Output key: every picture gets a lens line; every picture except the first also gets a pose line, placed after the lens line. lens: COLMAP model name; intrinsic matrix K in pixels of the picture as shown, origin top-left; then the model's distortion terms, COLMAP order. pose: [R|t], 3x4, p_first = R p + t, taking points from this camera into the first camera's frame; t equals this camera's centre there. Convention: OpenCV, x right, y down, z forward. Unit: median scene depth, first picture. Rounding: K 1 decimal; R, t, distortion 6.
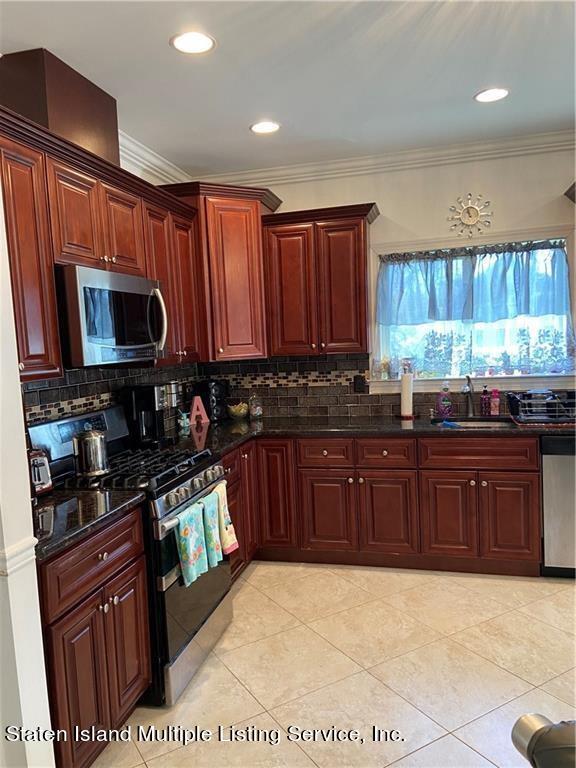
lens RADIAL K [[581.0, 0, 284.7], [0, 581.0, 390.7], [0, 0, 1]] dist [0.101715, -0.126159]
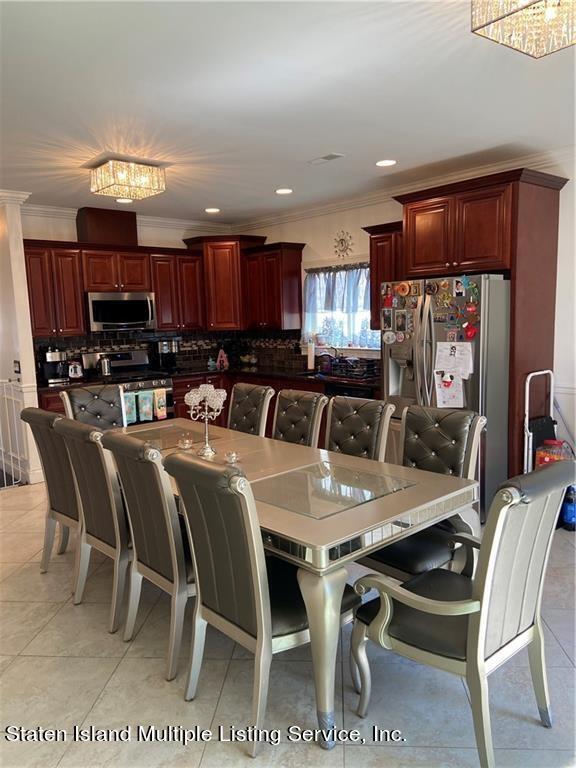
lens RADIAL K [[581.0, 0, 290.7], [0, 581.0, 381.8], [0, 0, 1]] dist [0.101715, -0.126159]
pose [[0.817282, 0.091568, -0.568916, 1.091739], [-0.061290, 0.995507, 0.072182, -0.035548], [0.572970, -0.024124, 0.819222, -0.363477]]
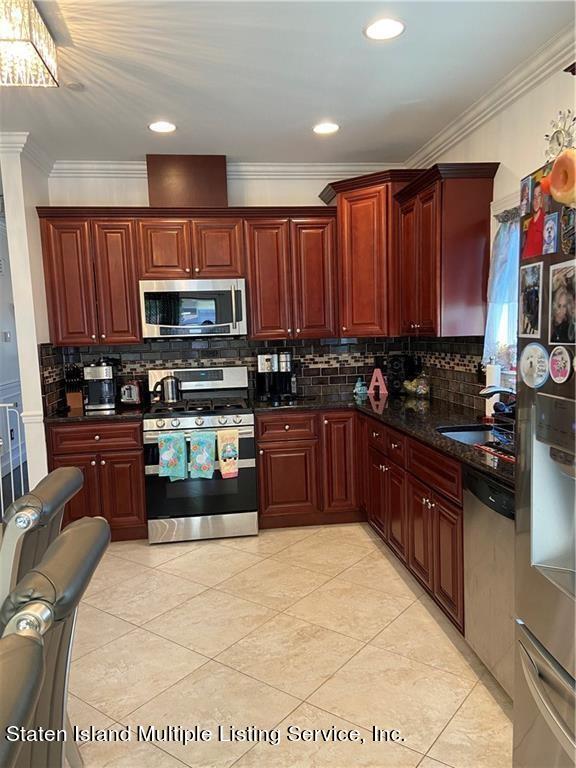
lens RADIAL K [[581.0, 0, 281.2], [0, 581.0, 388.6], [0, 0, 1]] dist [0.101715, -0.126159]
pose [[0.360064, 0.126975, -0.924246, 0.847469], [-0.067972, 0.991632, 0.109752, -0.064747], [0.930448, 0.023305, 0.365682, 0.436823]]
